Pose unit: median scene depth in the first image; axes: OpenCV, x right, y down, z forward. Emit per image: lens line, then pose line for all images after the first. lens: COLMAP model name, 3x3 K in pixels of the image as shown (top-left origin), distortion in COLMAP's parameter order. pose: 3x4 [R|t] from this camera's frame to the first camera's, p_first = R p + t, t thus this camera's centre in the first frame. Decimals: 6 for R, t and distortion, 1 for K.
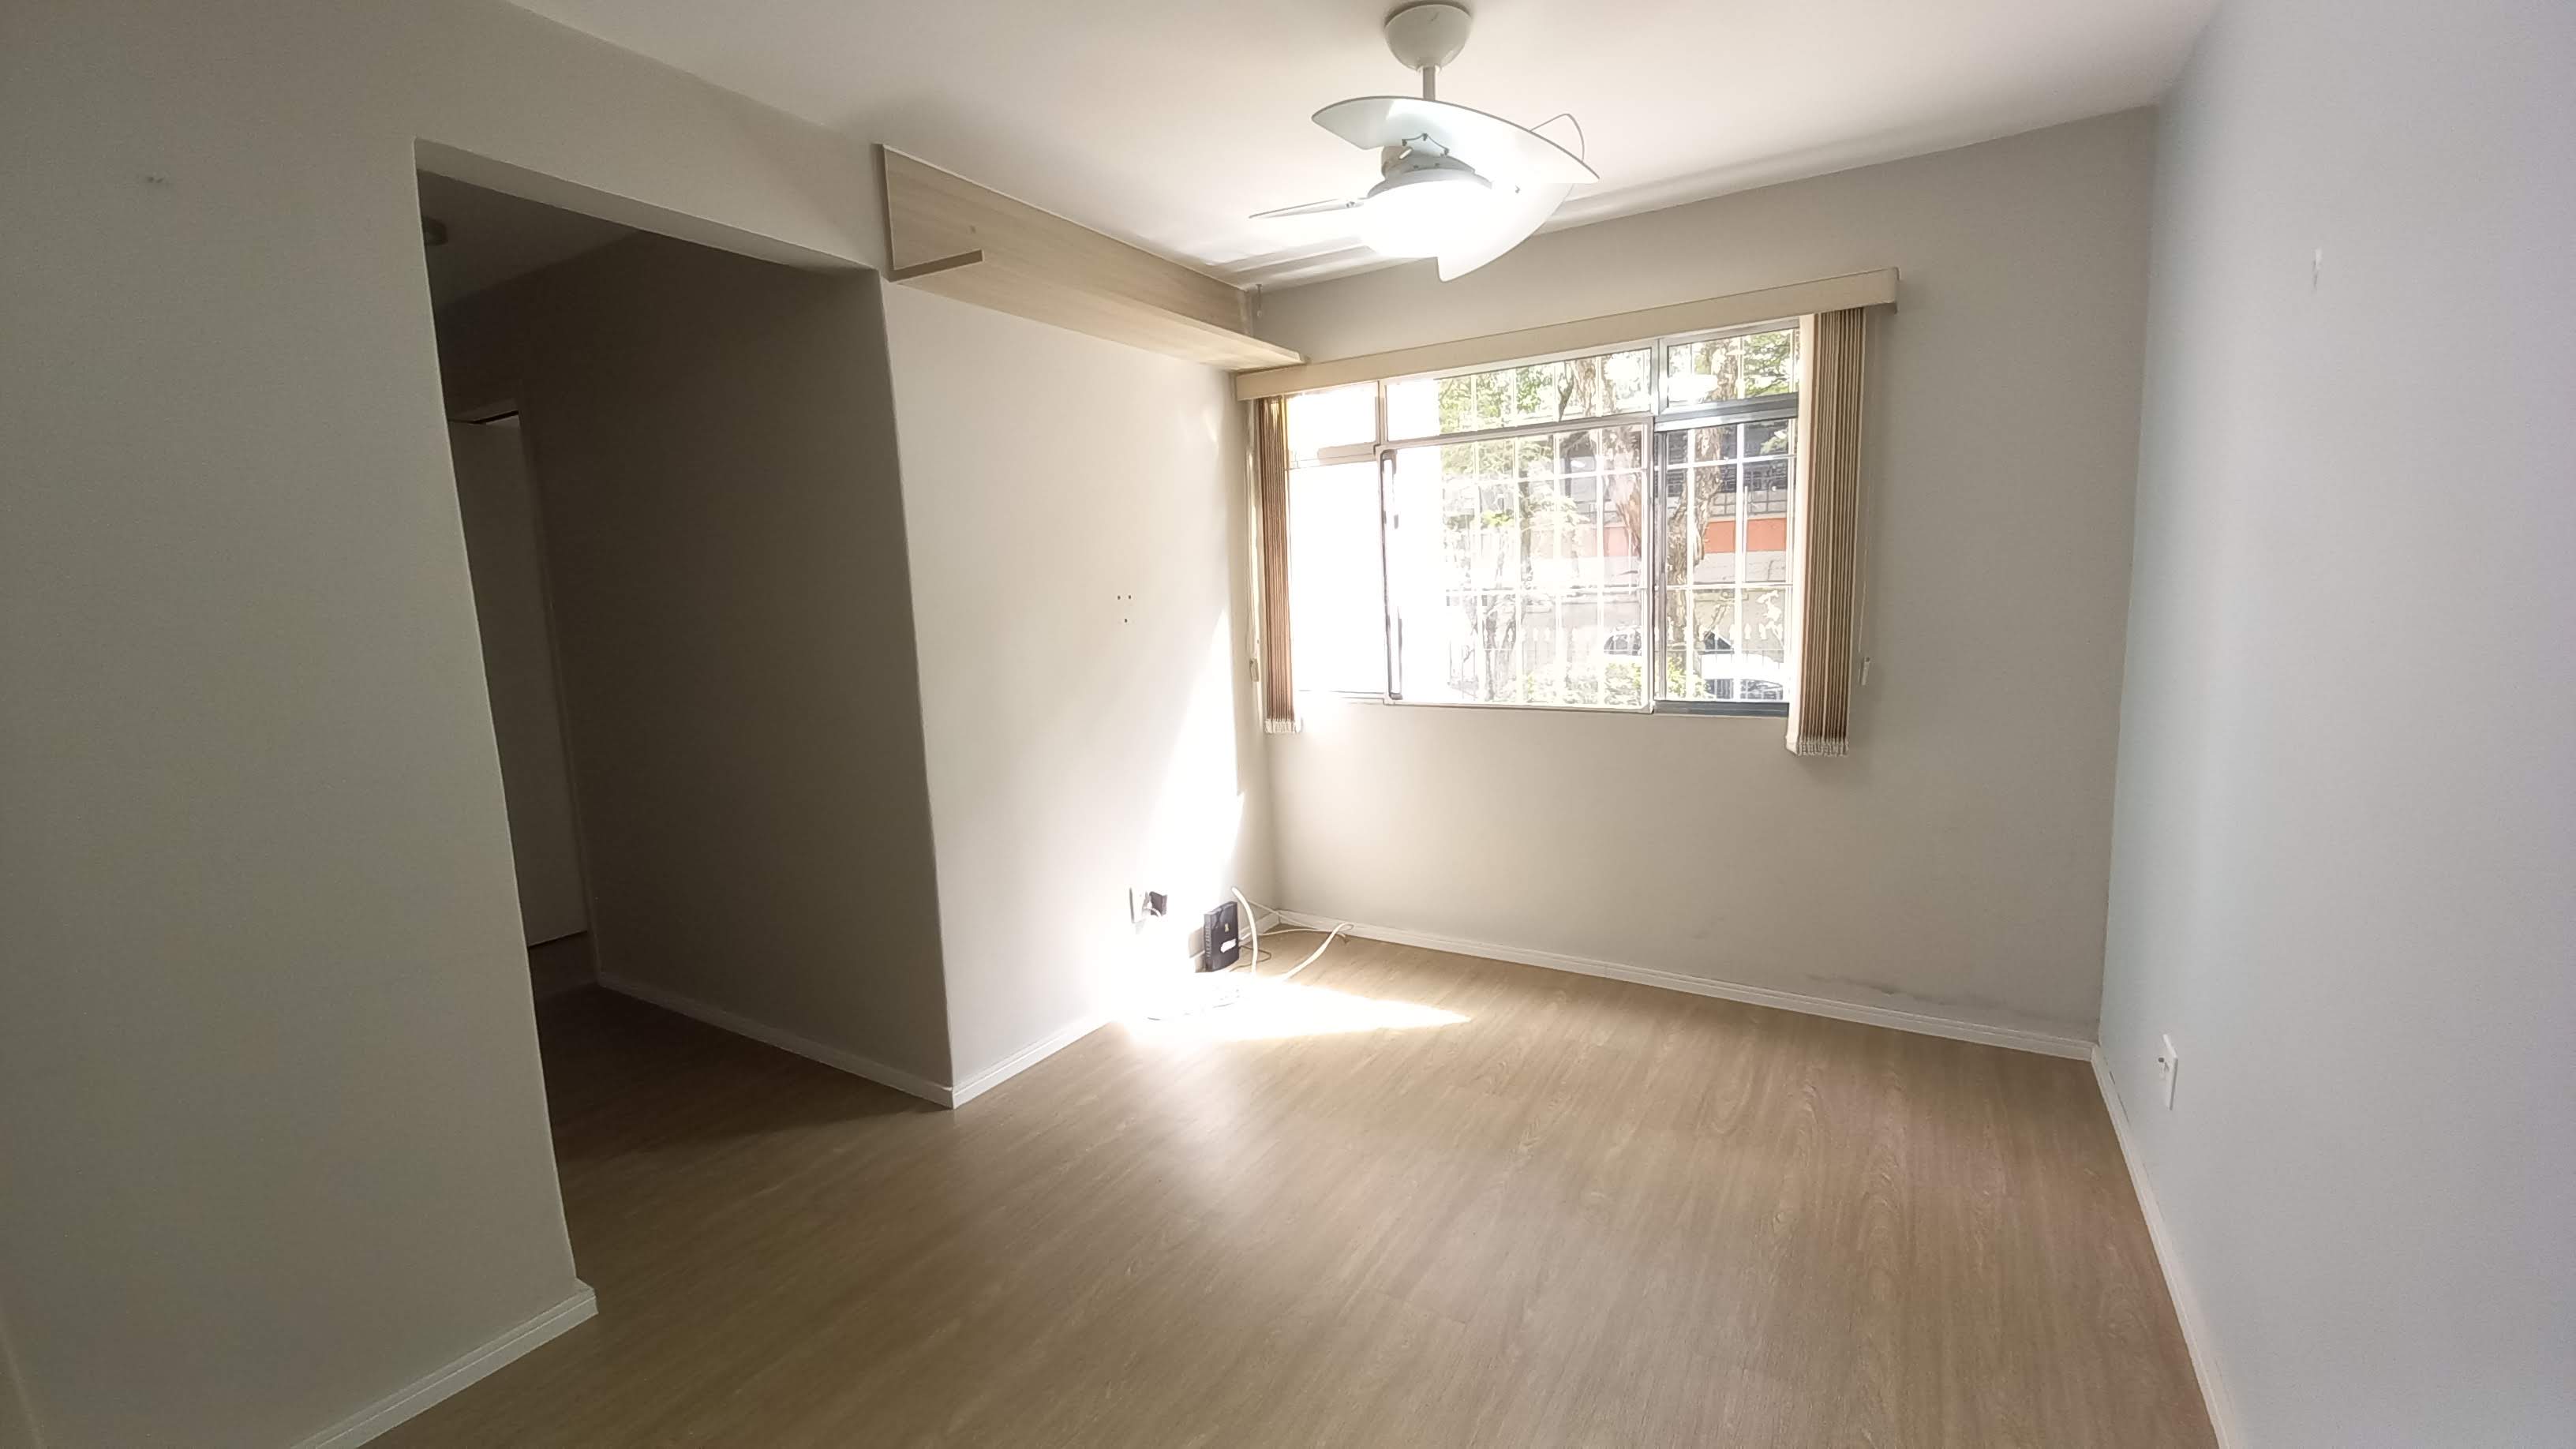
lens RADIAL K [[1003.8, 0, 1316.6], [0, 1003.8, 712.9], [0, 0, 1]] dist [0.022253, -0.019246]
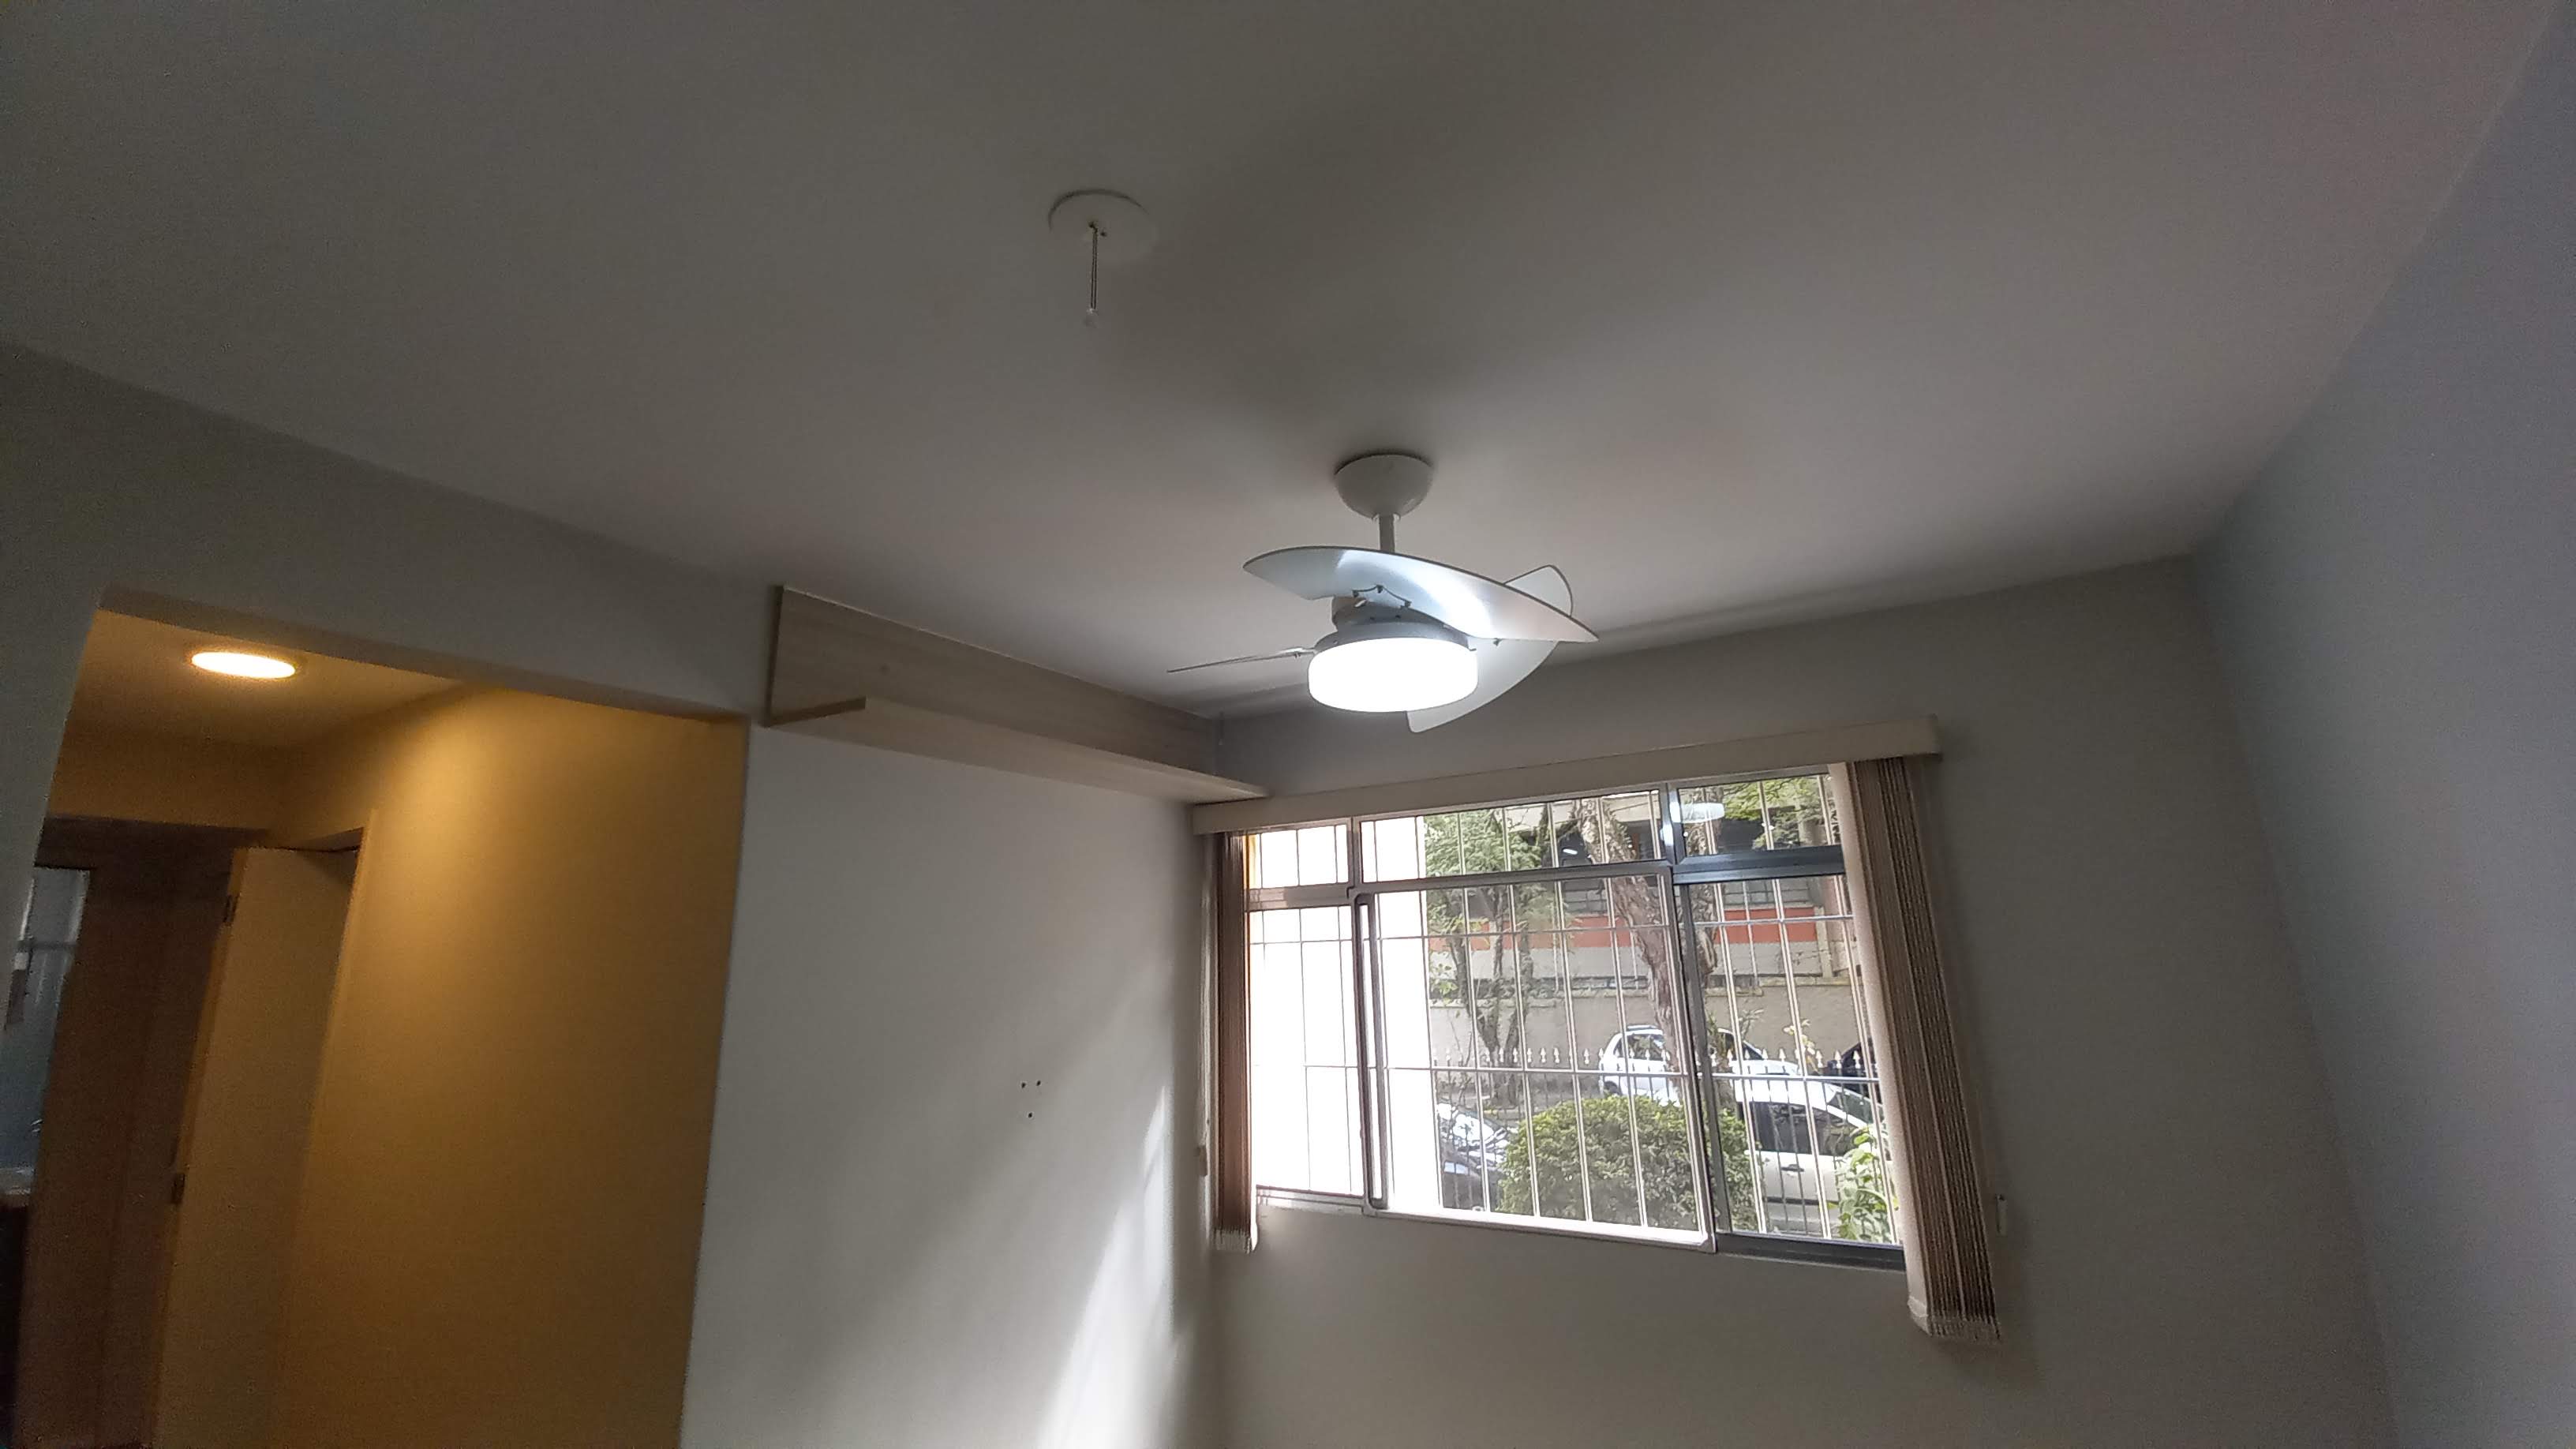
lens RADIAL K [[1003.8, 0, 1316.6], [0, 1003.8, 712.9], [0, 0, 1]] dist [0.022253, -0.019246]
pose [[0.999975, 0.006360, 0.003082, 0.032164], [-0.004793, 0.930765, -0.365586, -0.106449], [-0.005194, 0.365562, 0.930772, 0.165678]]
